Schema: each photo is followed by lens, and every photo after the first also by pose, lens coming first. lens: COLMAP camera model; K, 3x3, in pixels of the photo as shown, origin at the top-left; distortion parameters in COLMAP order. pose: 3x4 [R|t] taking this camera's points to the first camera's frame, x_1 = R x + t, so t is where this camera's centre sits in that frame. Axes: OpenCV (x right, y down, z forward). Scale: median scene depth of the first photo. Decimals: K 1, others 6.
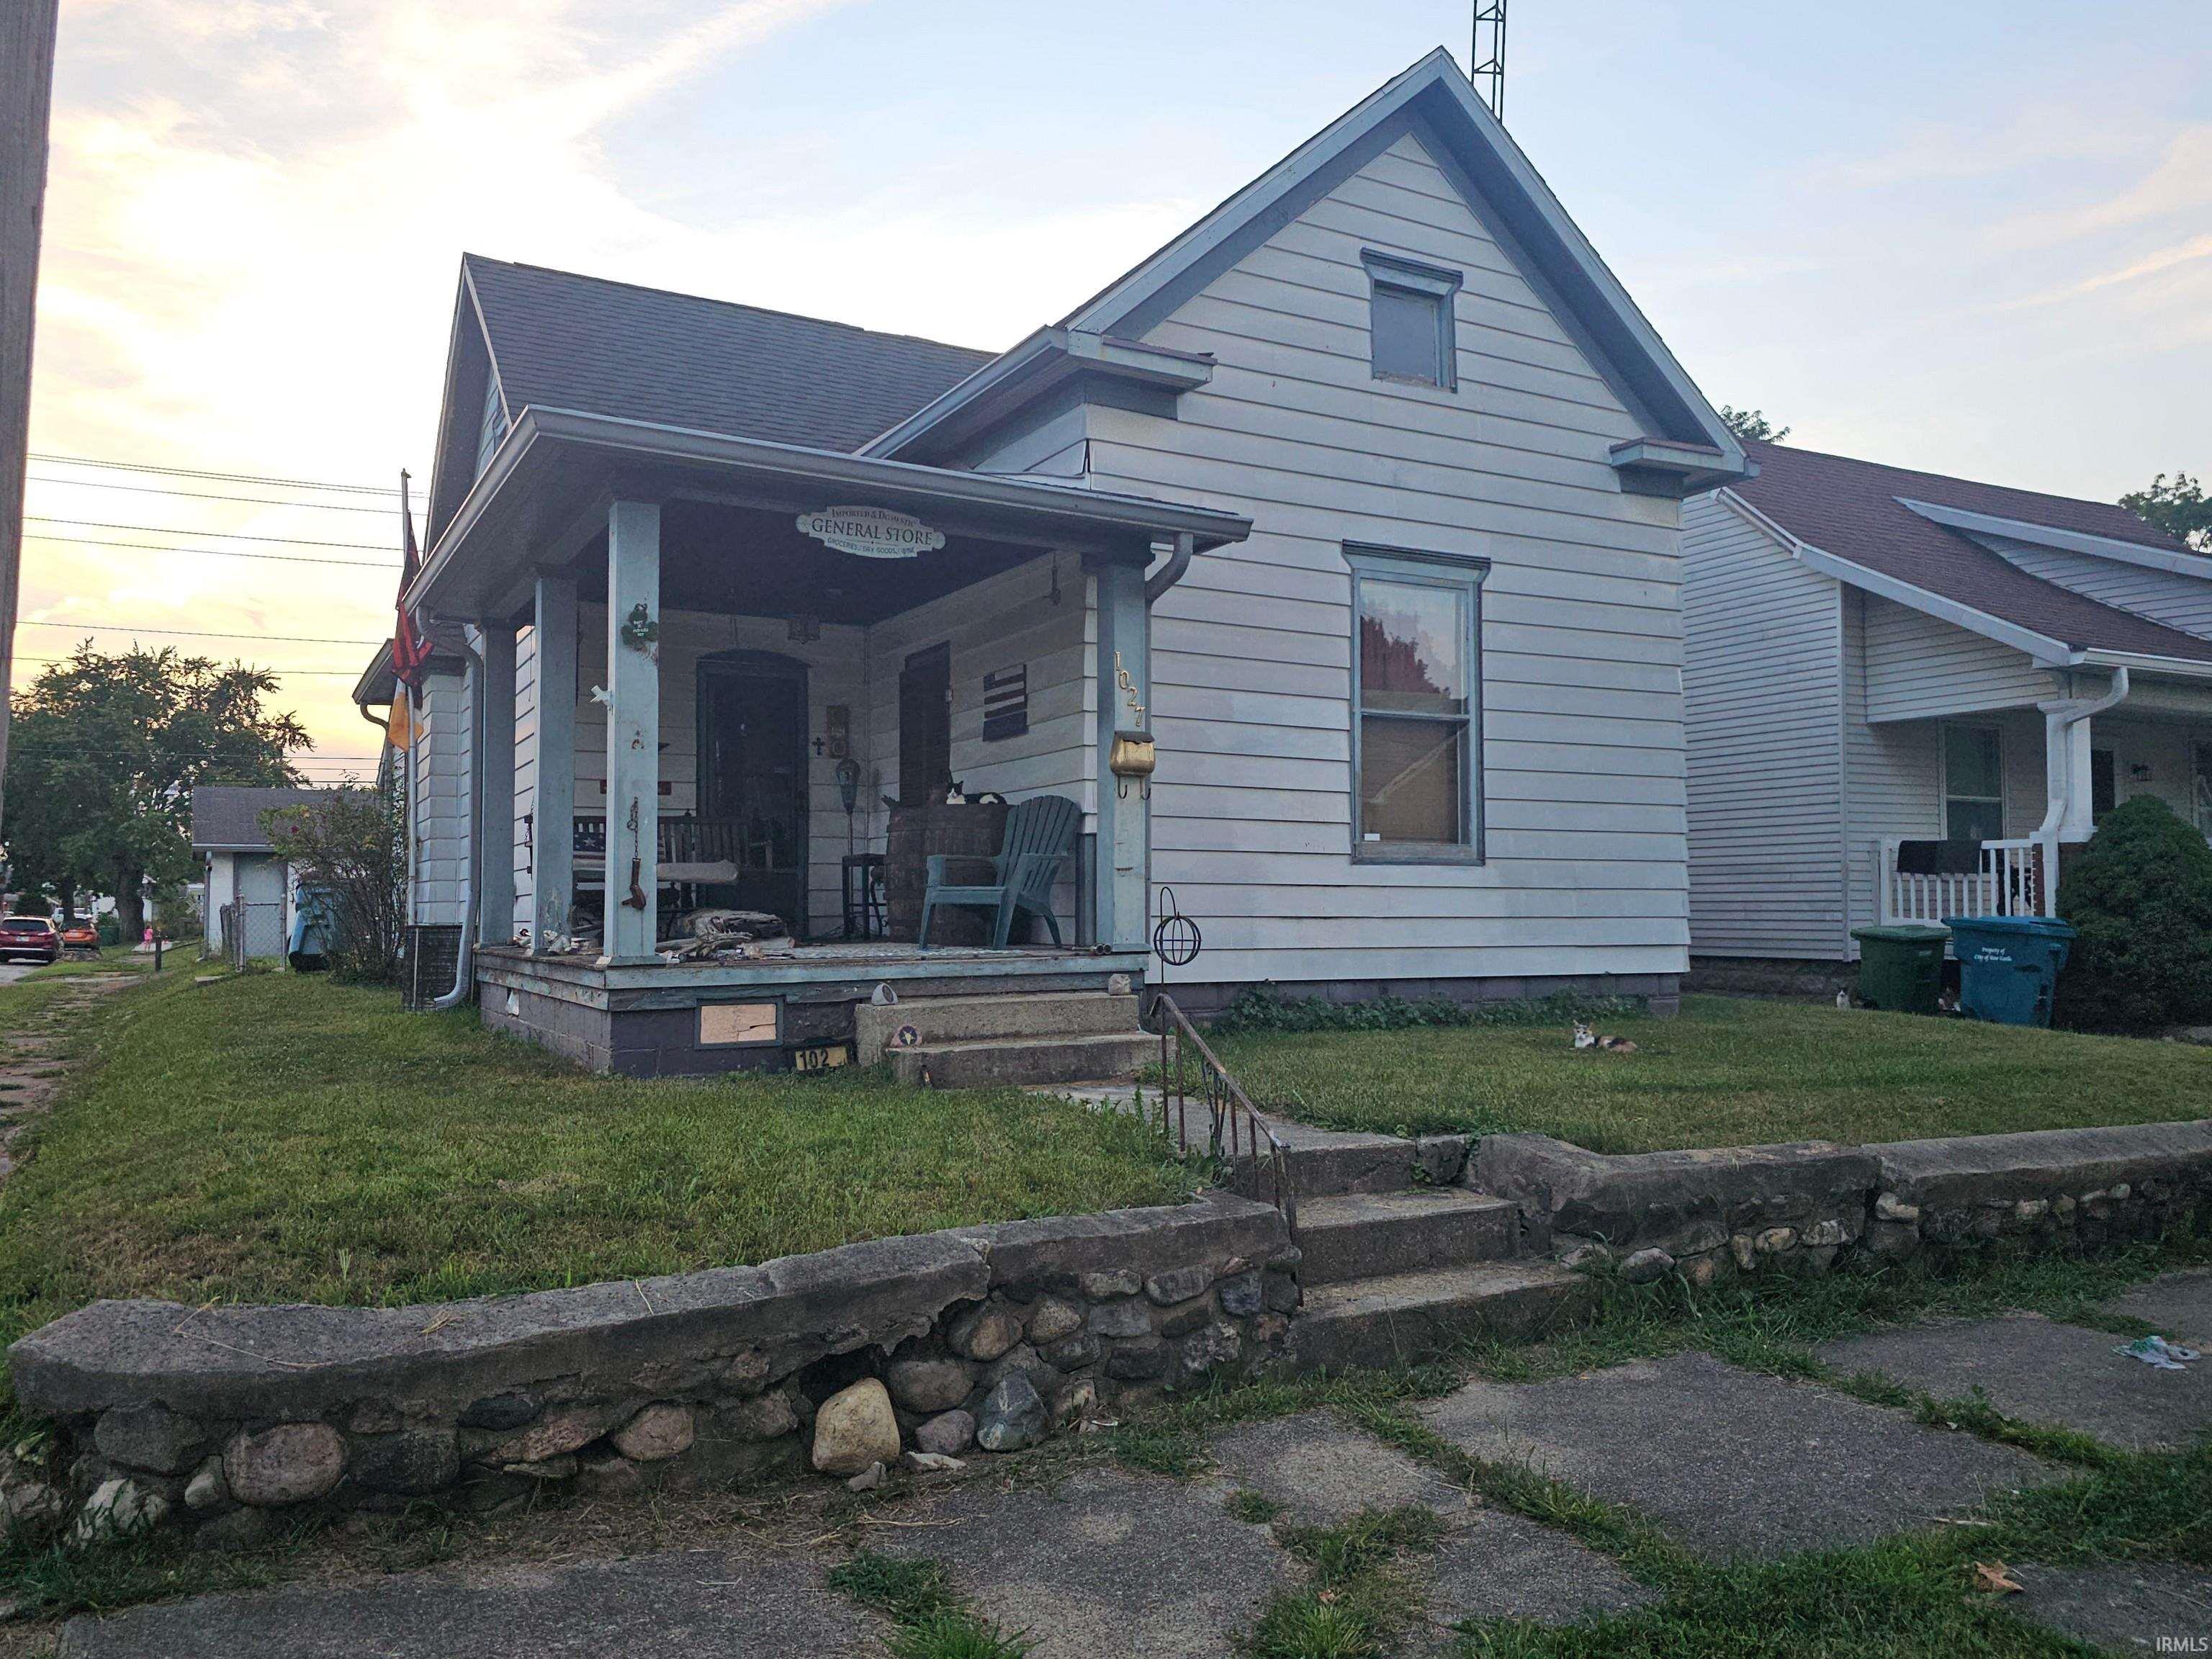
lens RADIAL K [[1615.4, 0, 1106.4], [0, 1615.4, 835.1], [0, 0, 1]] dist [0.041618, 0.001994]
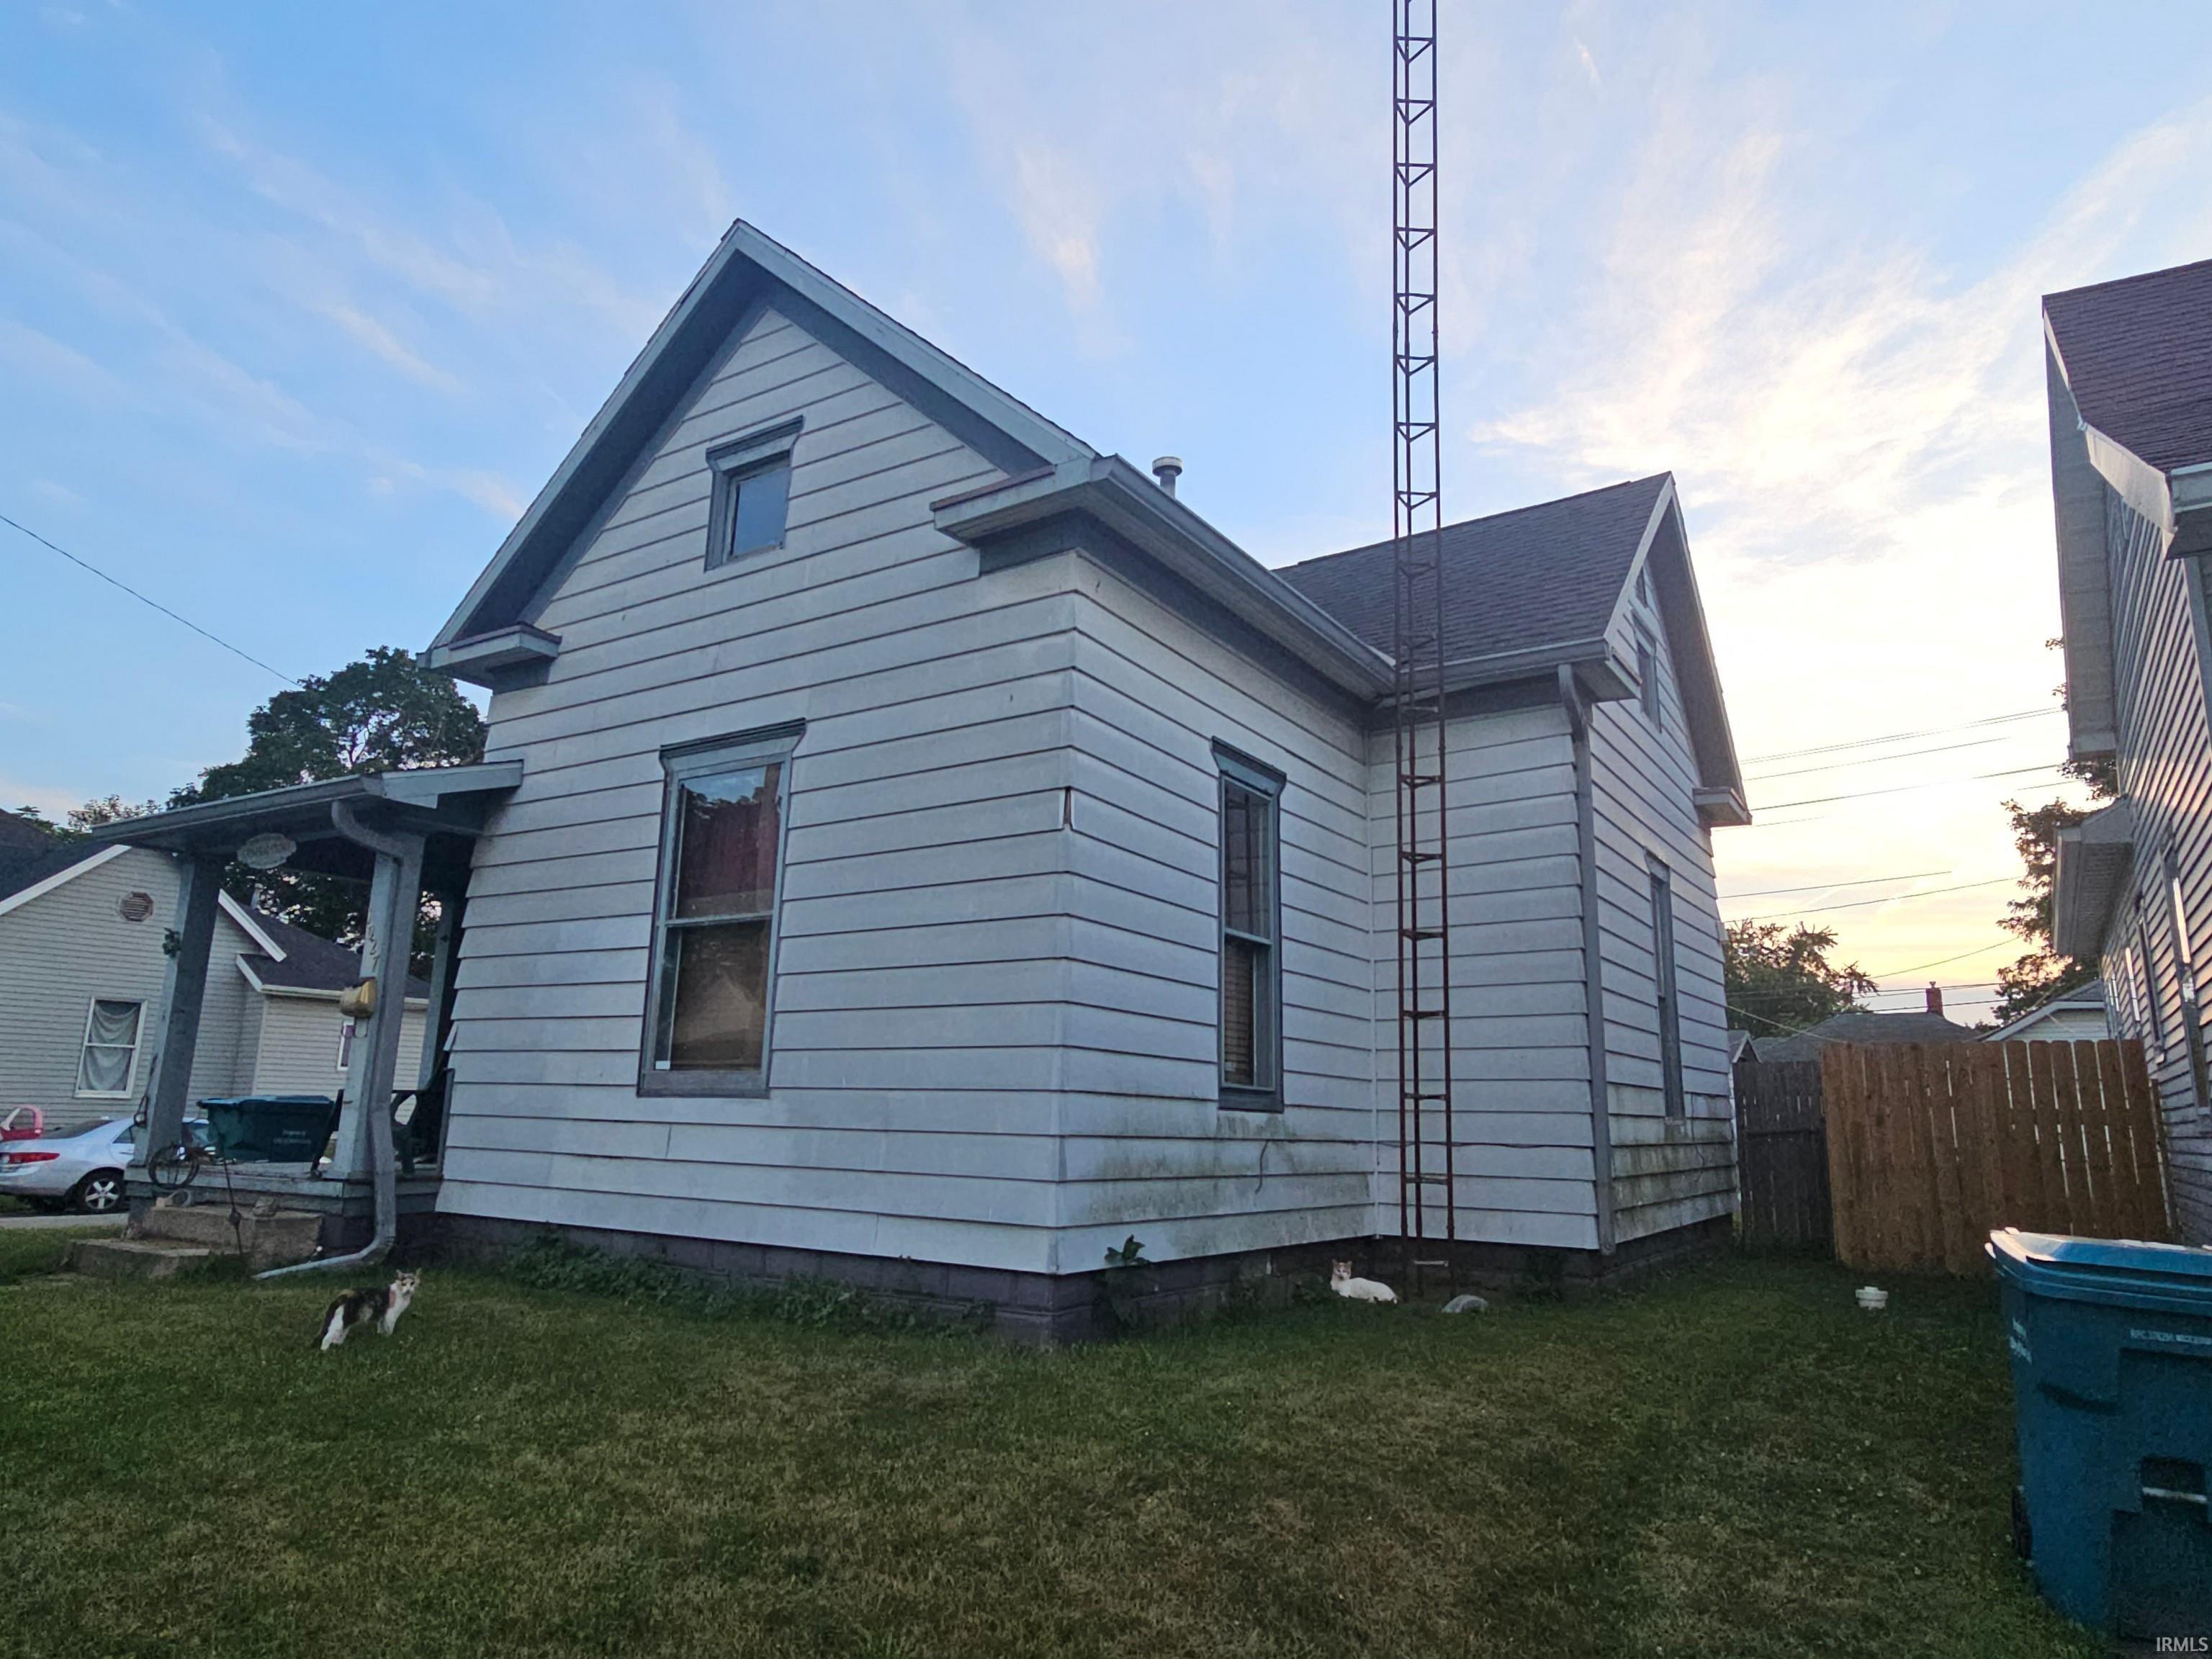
lens RADIAL K [[1374.0, 0, 1108.9], [0, 1374.0, 813.3], [0, 0, 1]] dist [0.007220, 0.001275]
pose [[0.471711, -0.181160, -0.862942, 0.920202], [0.017085, 0.980361, -0.196471, 0.017608], [0.881588, 0.077934, 0.465542, 0.826880]]
